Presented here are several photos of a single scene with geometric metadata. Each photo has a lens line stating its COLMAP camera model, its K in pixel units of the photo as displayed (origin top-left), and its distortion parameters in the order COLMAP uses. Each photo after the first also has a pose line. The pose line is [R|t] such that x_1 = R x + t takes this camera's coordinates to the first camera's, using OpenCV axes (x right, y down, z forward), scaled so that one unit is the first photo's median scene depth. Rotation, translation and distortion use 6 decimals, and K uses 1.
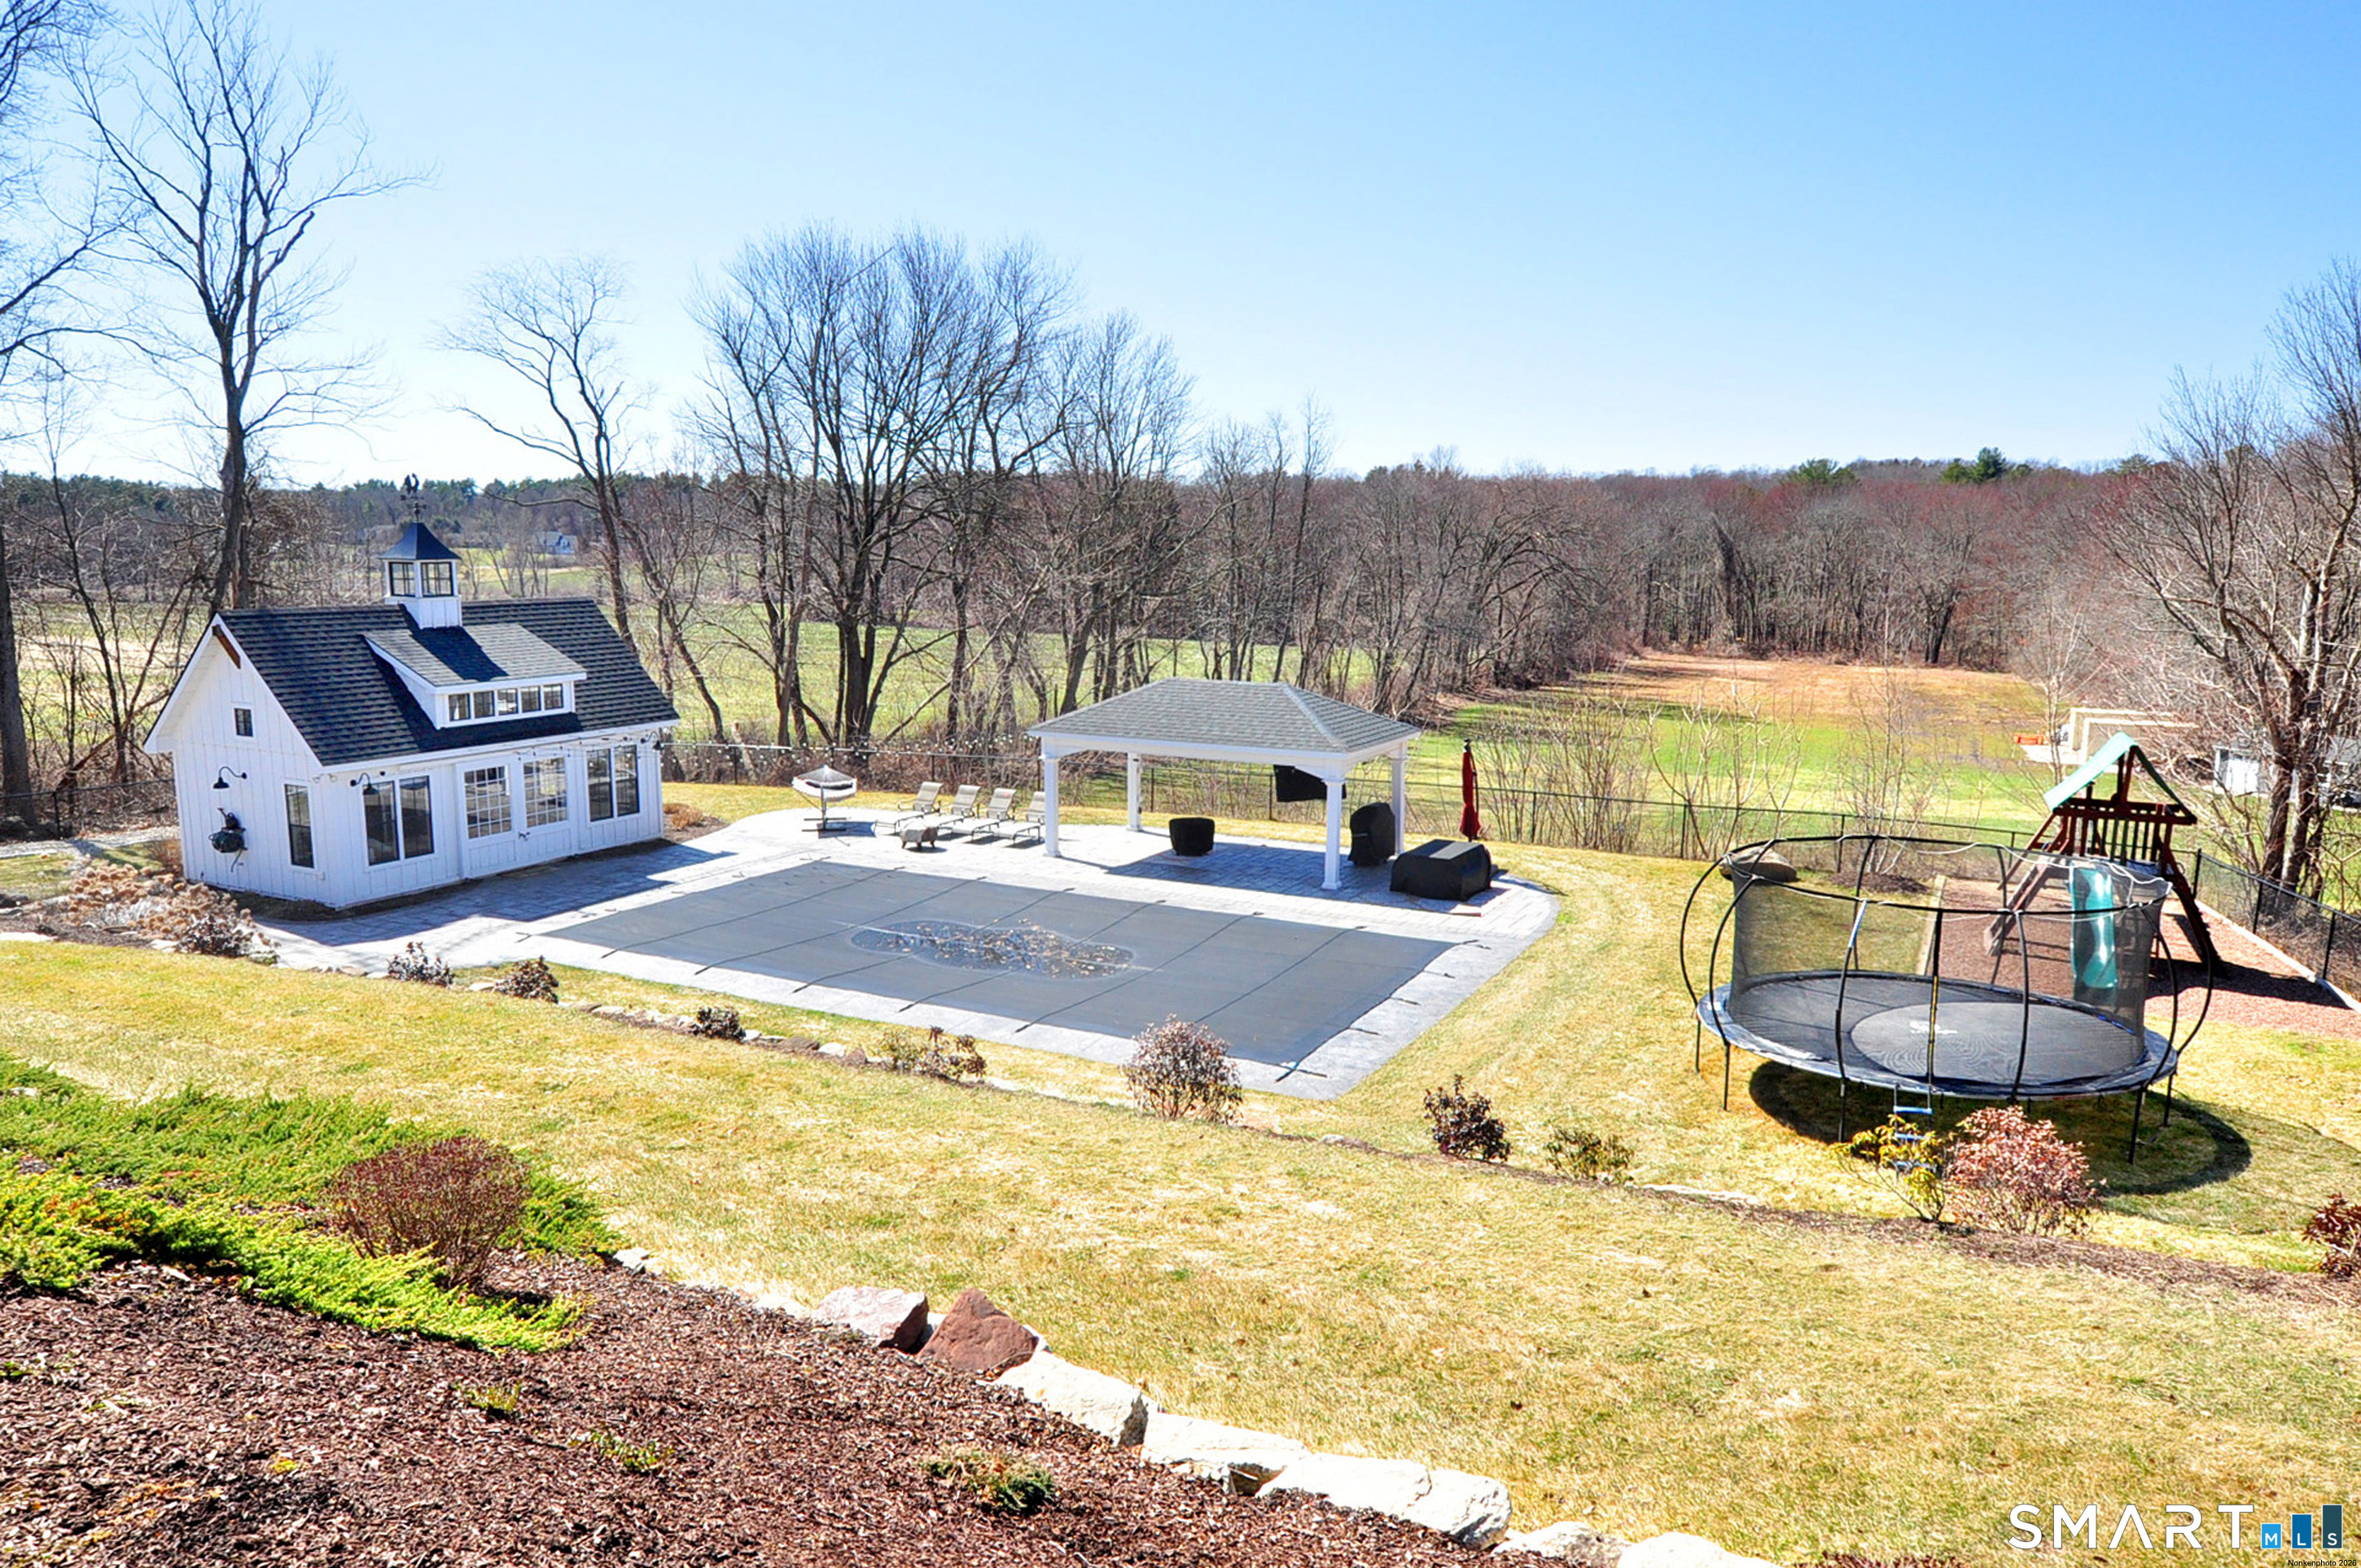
lens RADIAL K [[1572.1, 0, 1155.1], [0, 1572.1, 817.5], [0, 0, 1]] dist [-0.005379, 0.003396]
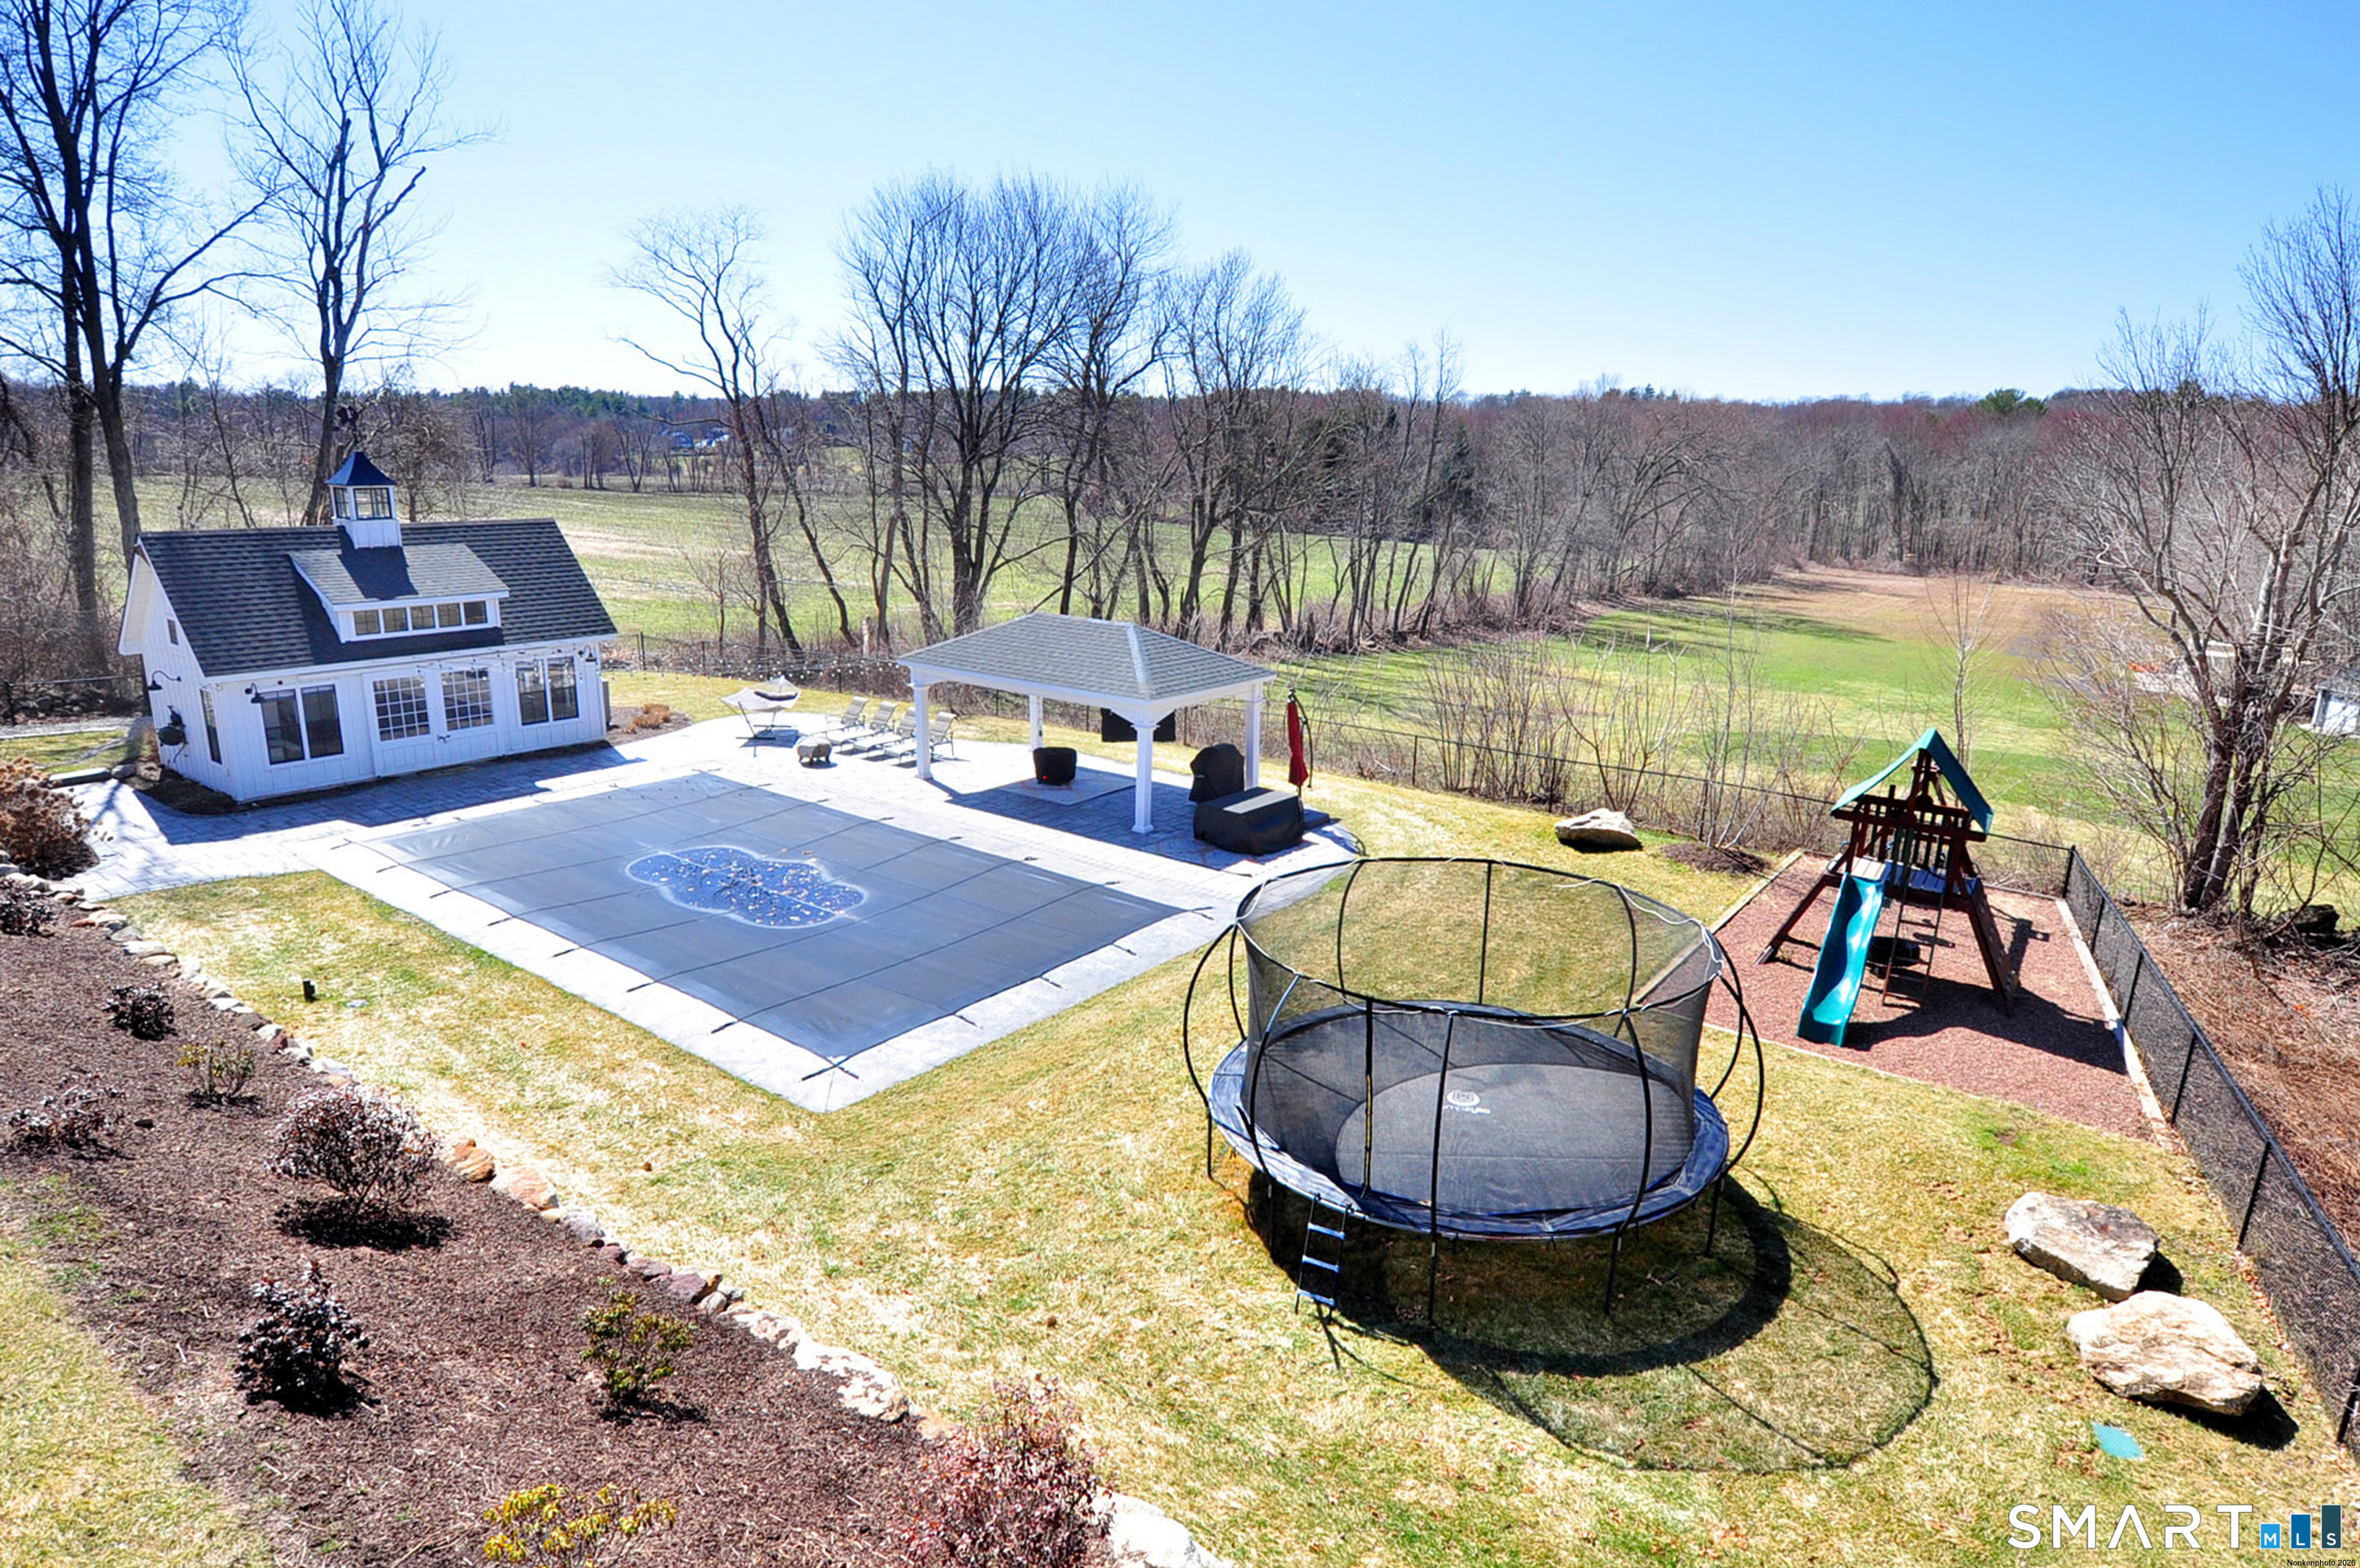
lens RADIAL K [[1319.2, 0, 1180.0], [0, 1319.2, 784.0], [0, 0, 1]] dist [-0.015477, -0.000909]
pose [[0.987202, 0.055141, -0.149641, 0.239054], [-0.043938, 0.996049, 0.077171, -0.047852], [0.153305, -0.069609, 0.985724, 0.152287]]
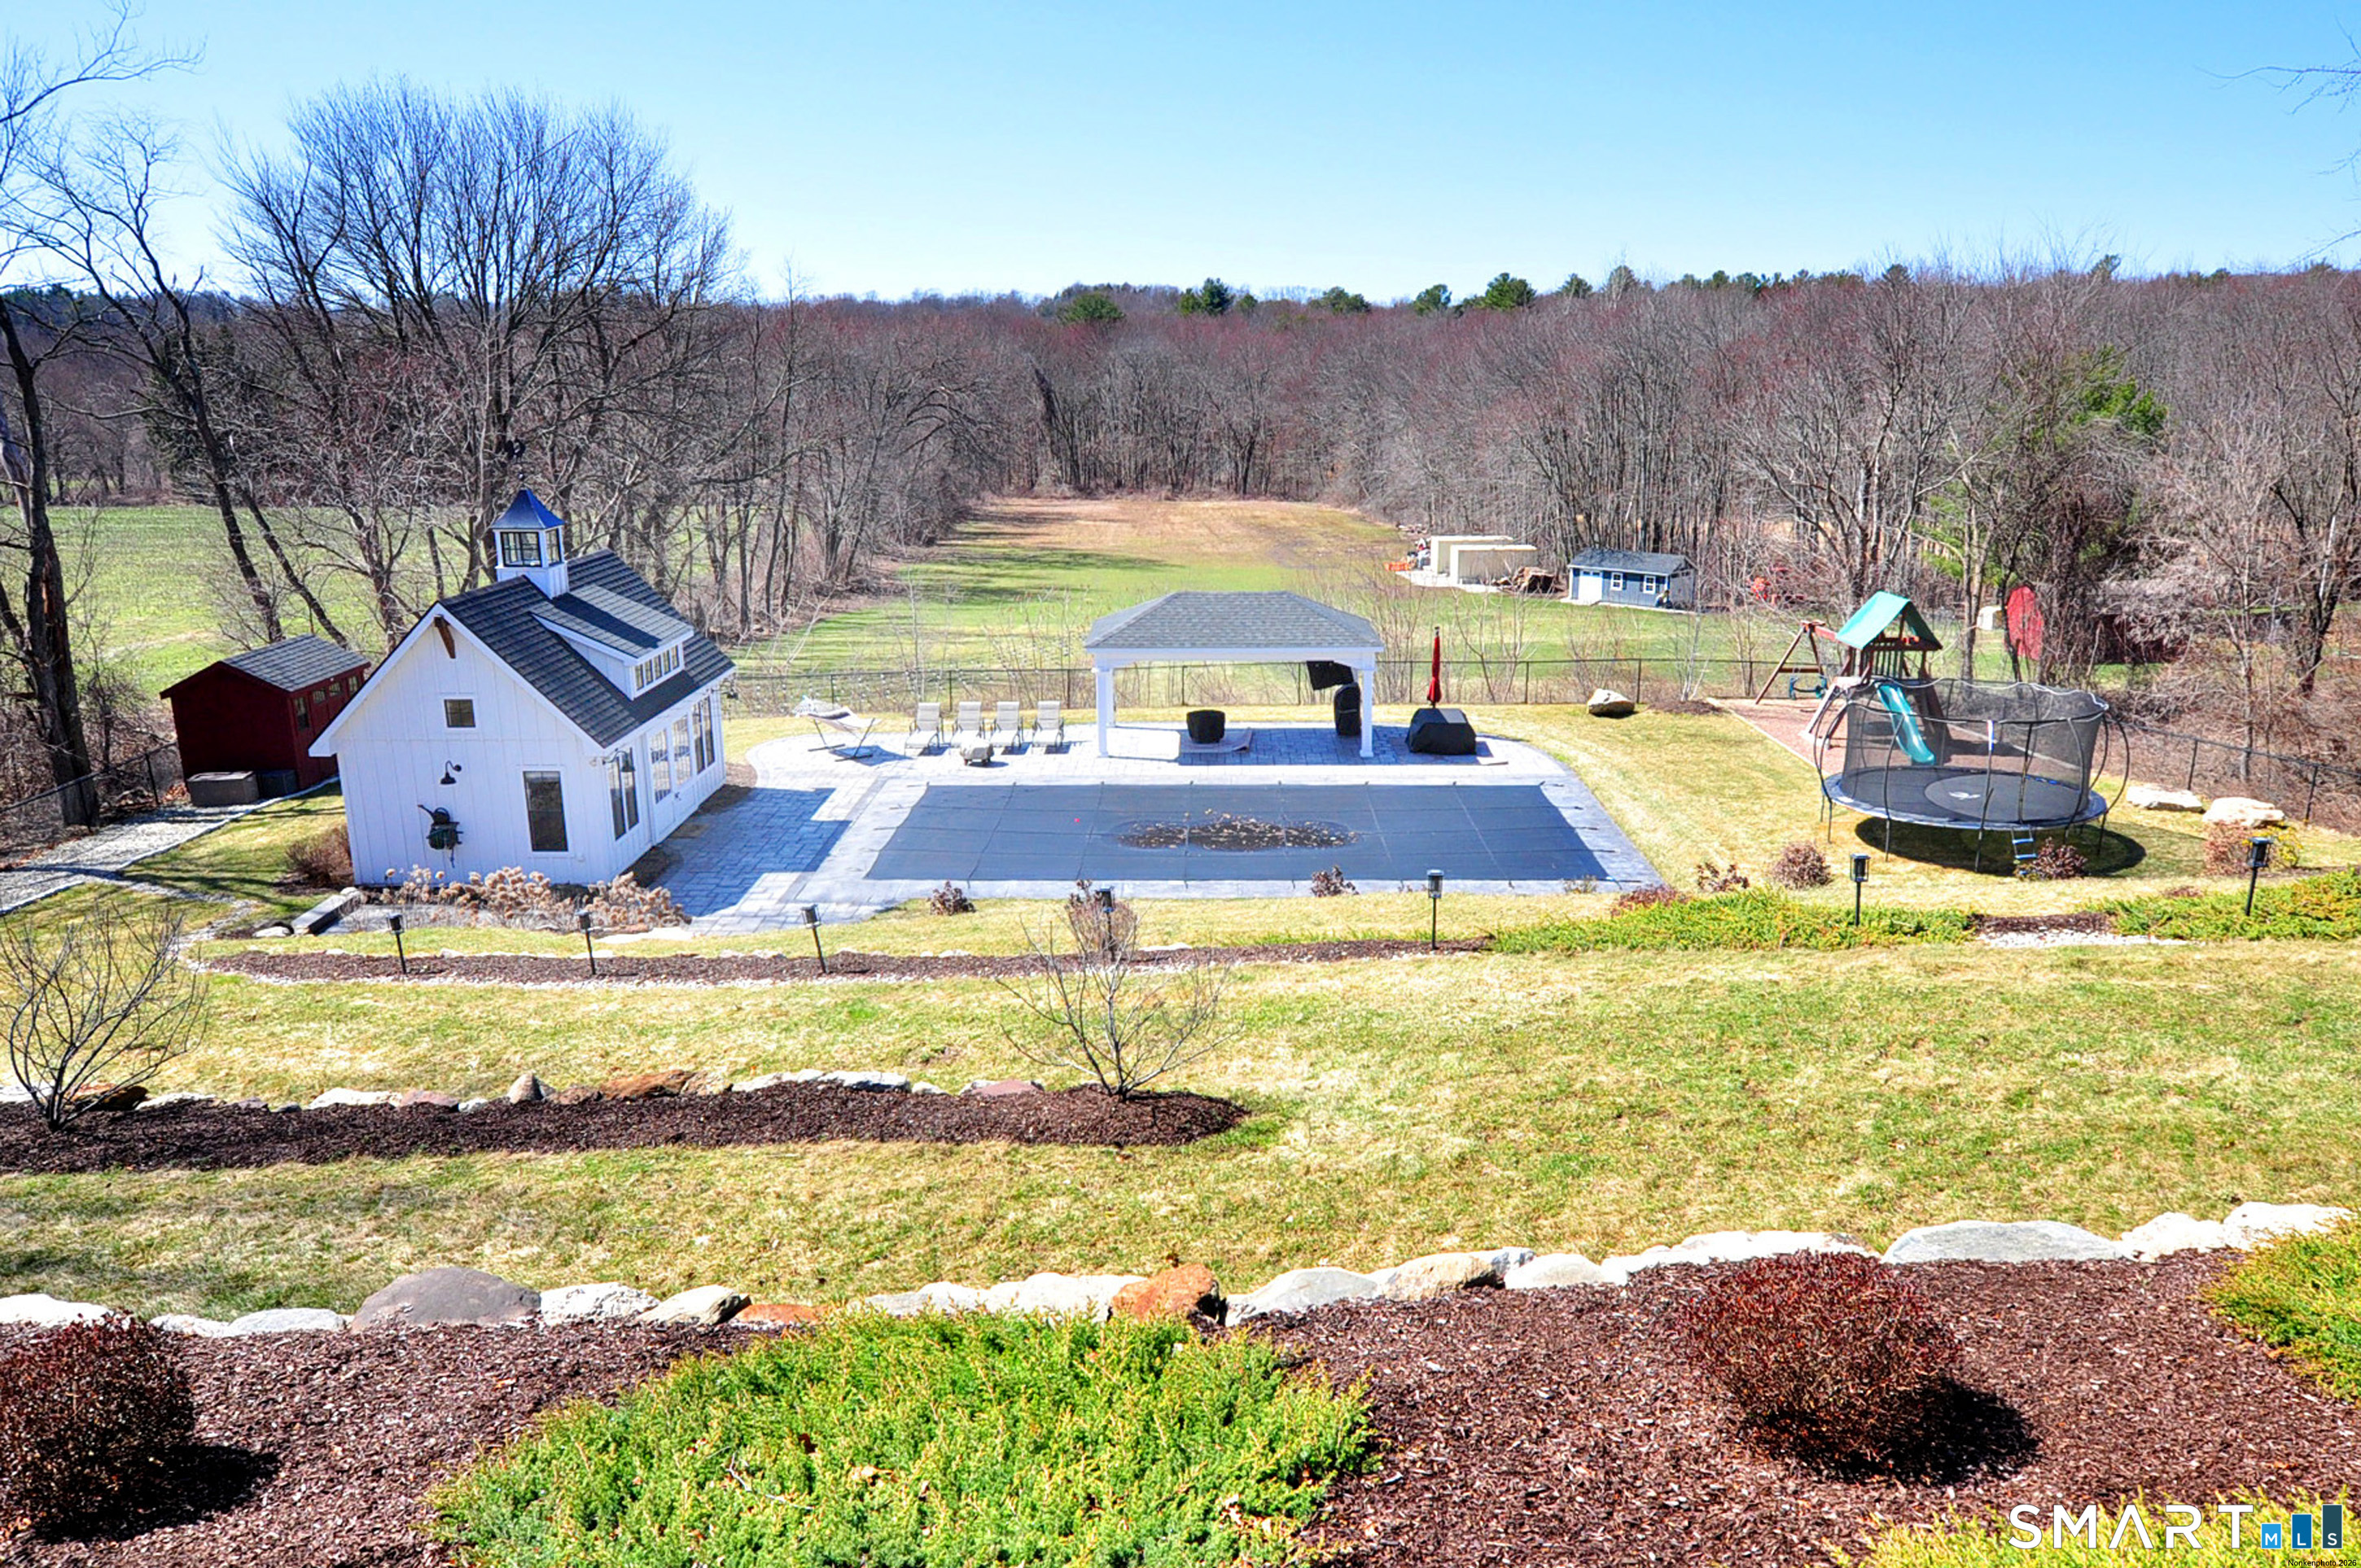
lens RADIAL K [[1632.0, 0, 1177.9], [0, 1632.0, 859.3], [0, 0, 1]] dist [-0.009274, -0.000829]
pose [[0.895581, -0.140188, 0.422234, -0.532234], [0.091085, 0.986730, 0.134412, -0.056882], [-0.435474, -0.081918, 0.896466, -0.095976]]
